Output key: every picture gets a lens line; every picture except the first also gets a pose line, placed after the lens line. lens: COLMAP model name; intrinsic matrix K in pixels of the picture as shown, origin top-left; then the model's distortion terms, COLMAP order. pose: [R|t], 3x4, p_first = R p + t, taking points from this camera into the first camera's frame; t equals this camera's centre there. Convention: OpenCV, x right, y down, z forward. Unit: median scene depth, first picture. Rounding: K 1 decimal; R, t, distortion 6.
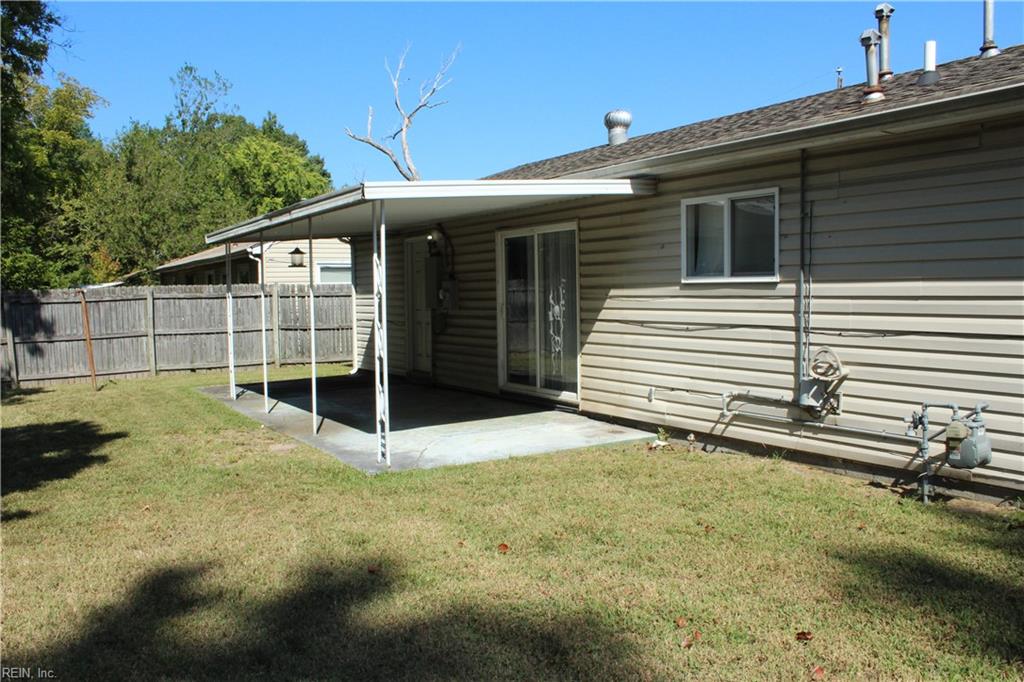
lens RADIAL K [[856.7, 0, 515.5], [0, 856.7, 340.8], [0, 0, 1]] dist [-0.102540, 0.068305]
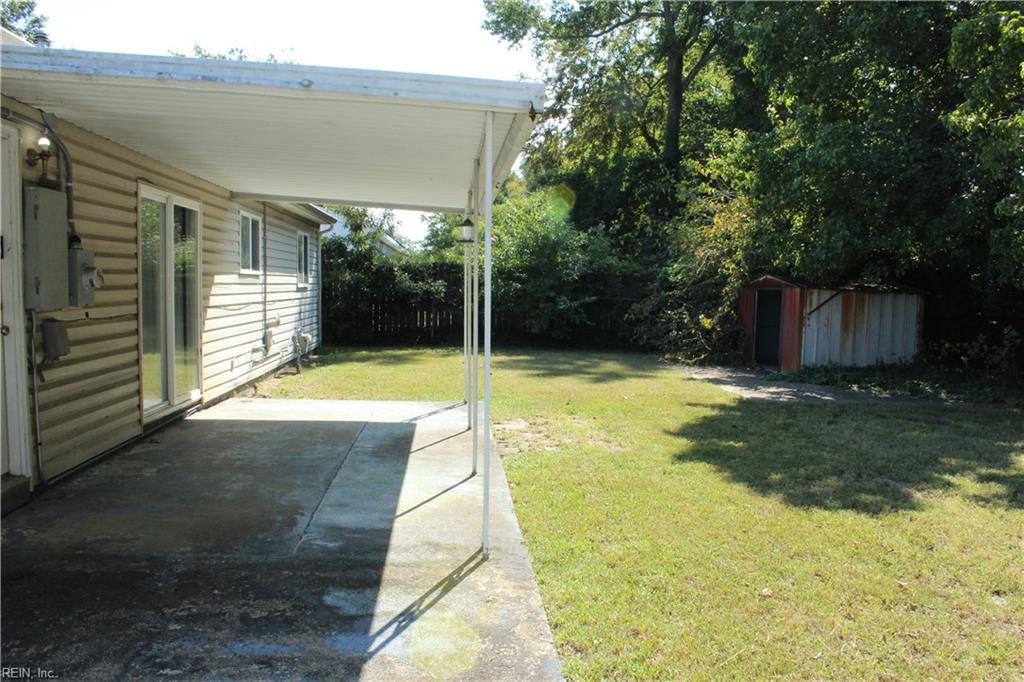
lens RADIAL K [[856.7, 0, 513.8], [0, 856.7, 347.8], [0, 0, 1]] dist [-0.102540, 0.068305]
pose [[-0.888344, -0.028352, 0.458302, -0.786946], [0.030050, 0.992363, 0.119638, -0.098269], [-0.458194, 0.120052, -0.880708, 1.992692]]
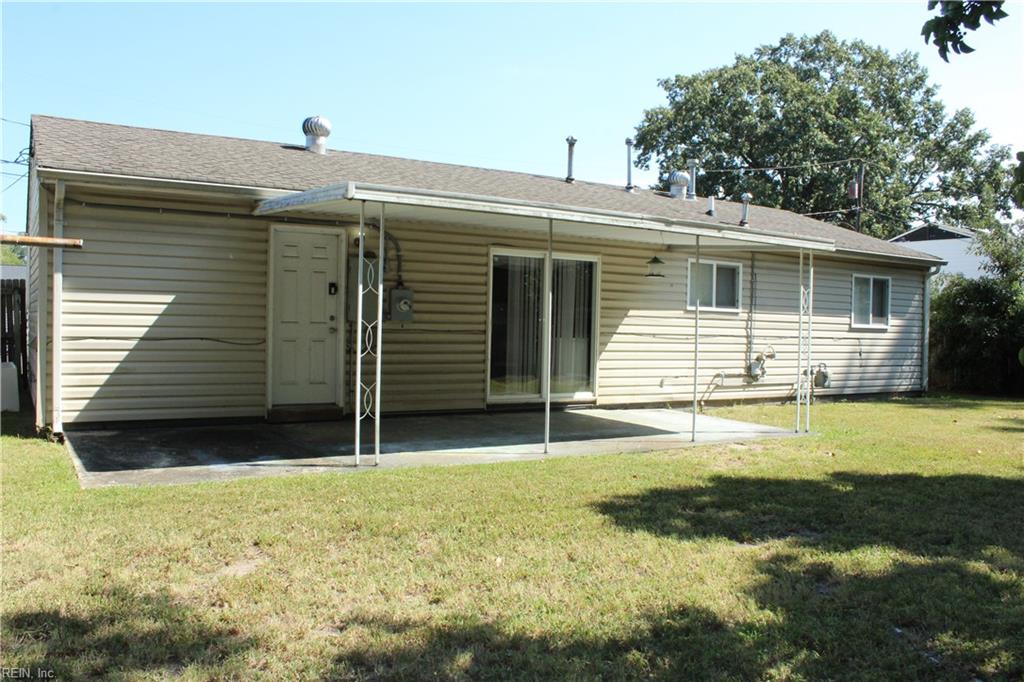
lens RADIAL K [[856.7, 0, 508.8], [0, 856.7, 341.3], [0, 0, 1]] dist [-0.102540, 0.068305]
pose [[-0.007551, -0.005322, 0.999957, -1.428786], [0.035243, 0.999363, 0.005585, -0.029207], [-0.999350, 0.035284, -0.007359, 1.367825]]
